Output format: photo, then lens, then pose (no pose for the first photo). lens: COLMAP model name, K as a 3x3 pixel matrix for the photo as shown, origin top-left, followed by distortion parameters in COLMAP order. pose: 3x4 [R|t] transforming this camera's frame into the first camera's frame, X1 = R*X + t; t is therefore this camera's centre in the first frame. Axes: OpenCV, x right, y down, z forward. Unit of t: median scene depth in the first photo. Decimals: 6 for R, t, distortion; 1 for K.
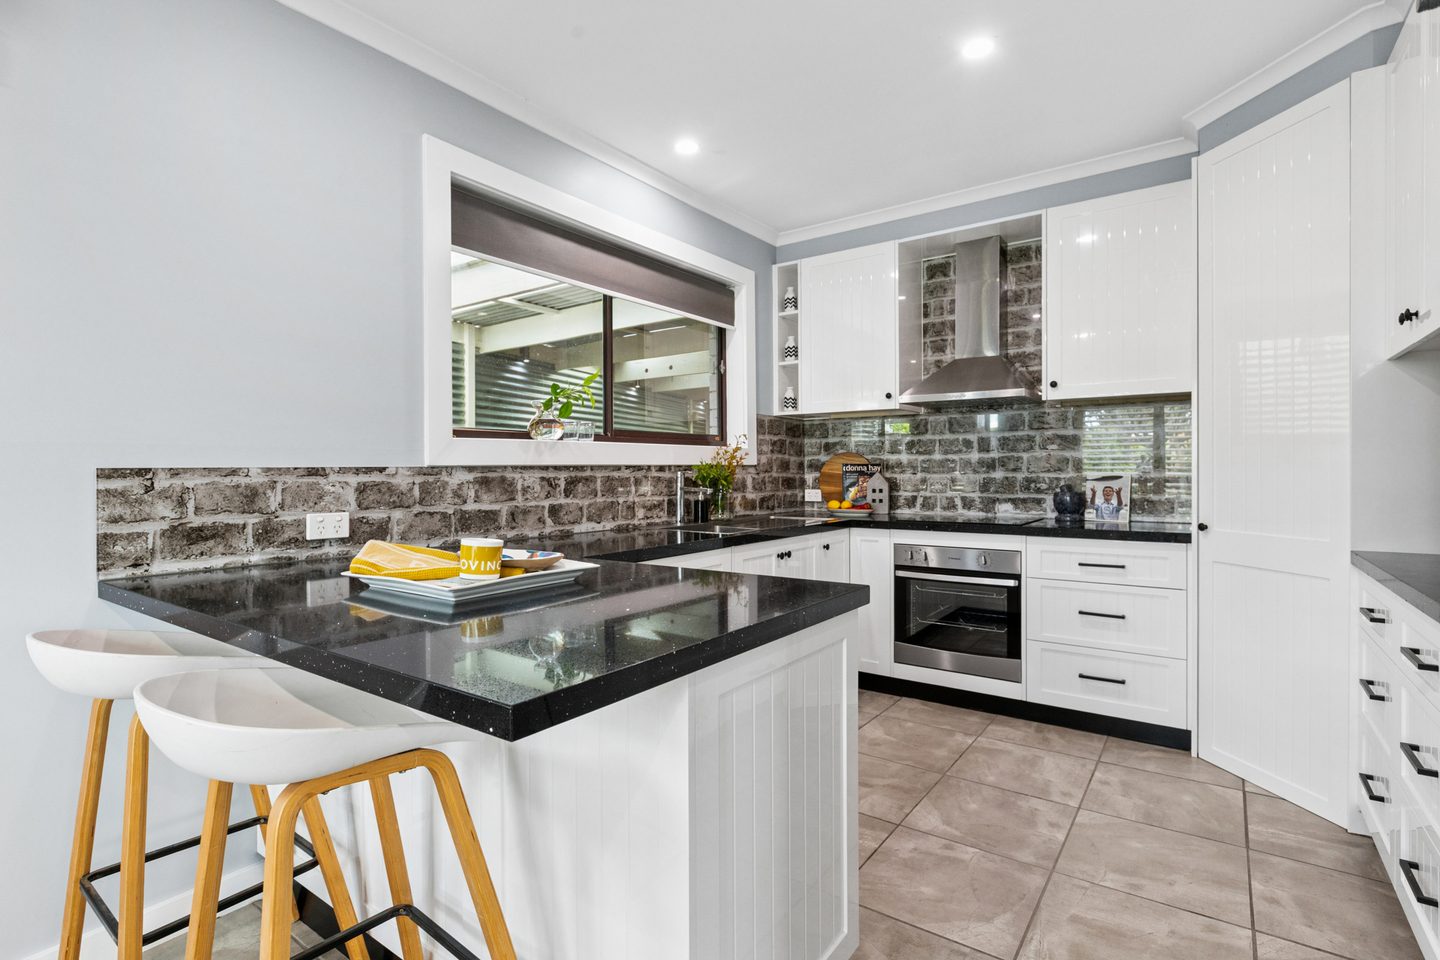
lens RADIAL K [[695.2, 0, 723.6], [0, 695.2, 472.1], [0, 0, 1]] dist [-0.000782, 0.000361]
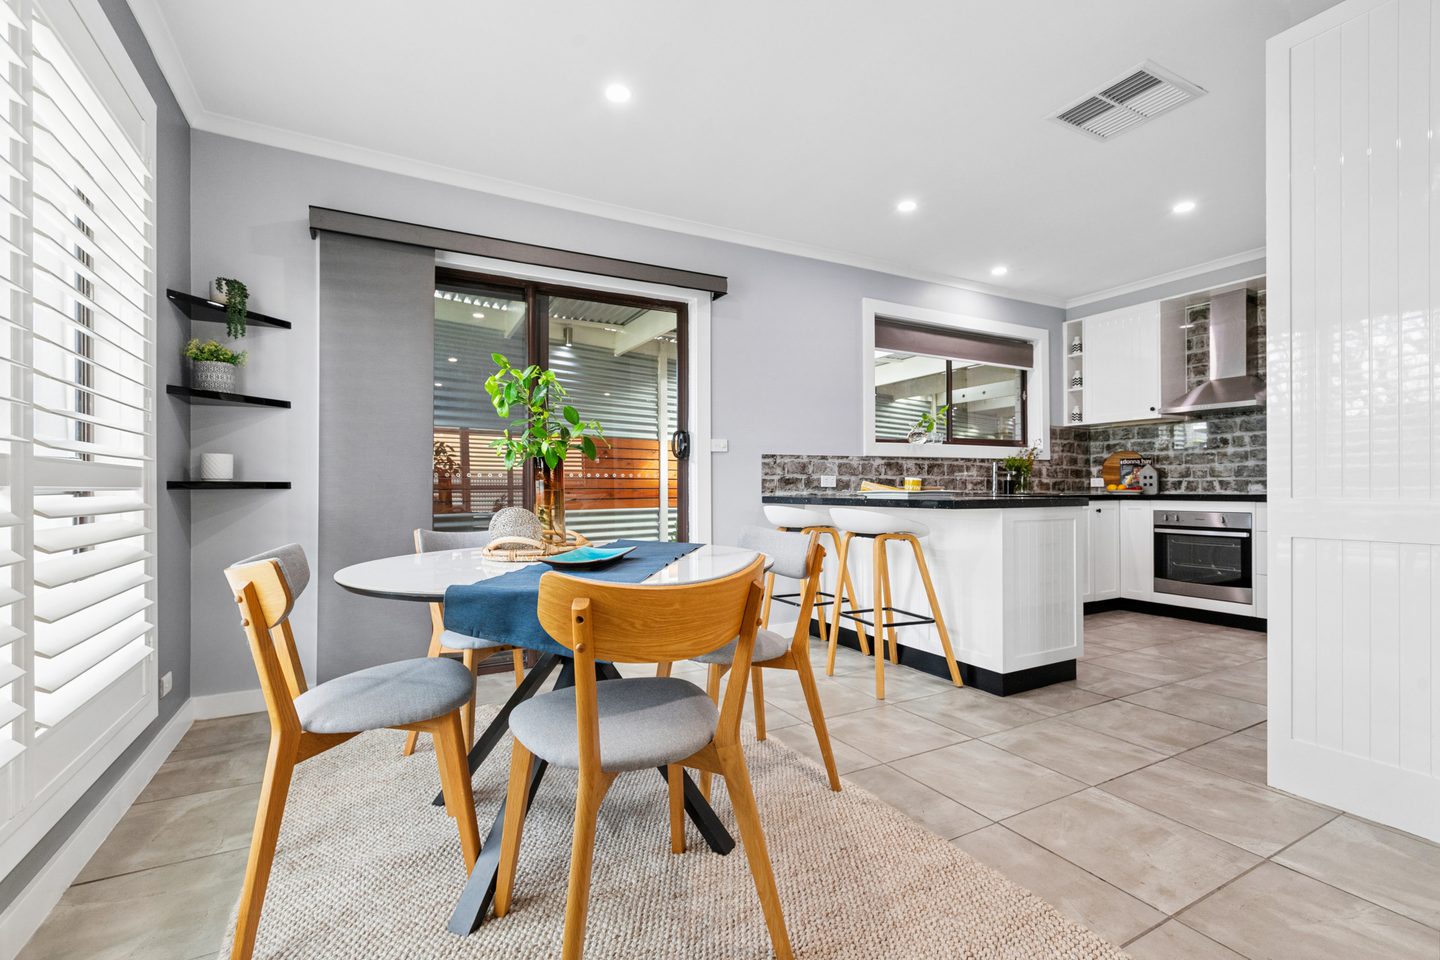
lens RADIAL K [[644.9, 0, 724.4], [0, 644.9, 484.6], [0, 0, 1]] dist [0.001538, 0.000176]
pose [[0.900410, -0.000093, -0.435042, 0.023780], [-0.002693, 0.999980, -0.005787, 0.060006], [0.435033, 0.006382, 0.900392, -0.621124]]
